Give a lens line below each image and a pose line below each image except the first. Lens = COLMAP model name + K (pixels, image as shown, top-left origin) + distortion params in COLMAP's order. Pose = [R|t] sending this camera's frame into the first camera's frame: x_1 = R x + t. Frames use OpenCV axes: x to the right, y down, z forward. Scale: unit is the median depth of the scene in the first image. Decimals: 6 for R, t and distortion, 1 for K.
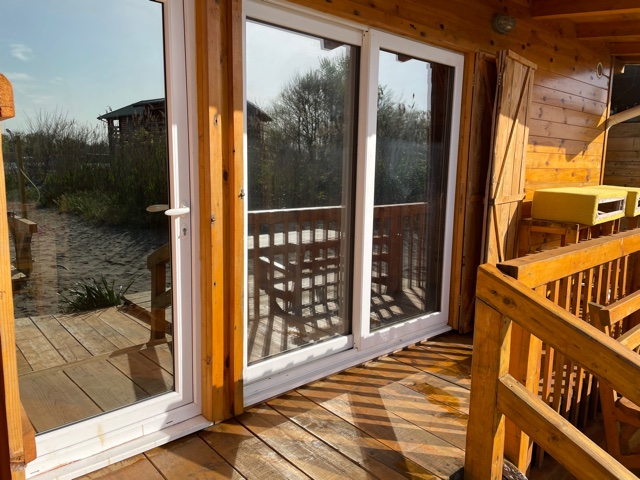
lens RADIAL K [[480.0, 0, 320.5], [0, 480.0, 238.3], [0, 0, 1]] dist [0.059089, -0.092034]
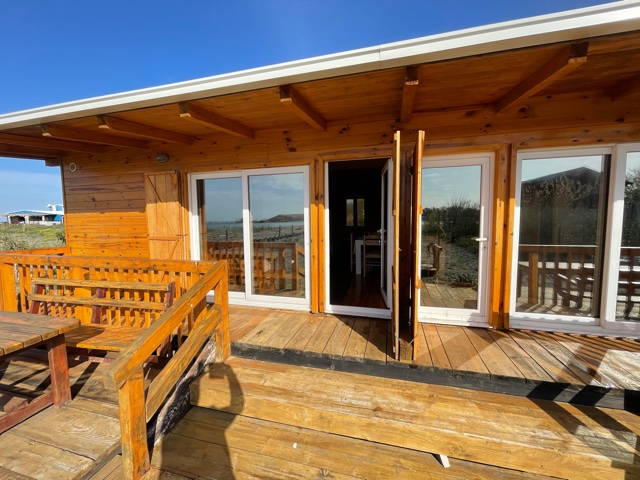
lens RADIAL K [[255.8, 0, 320.4], [0, 255.8, 238.9], [0, 0, 1]] dist [-0.006931, 0.001420]
pose [[0.546752, 0.034254, -0.836594, 0.343150], [-0.108990, 0.993573, -0.030549, 0.069749], [0.830171, 0.107883, 0.546971, -0.439111]]
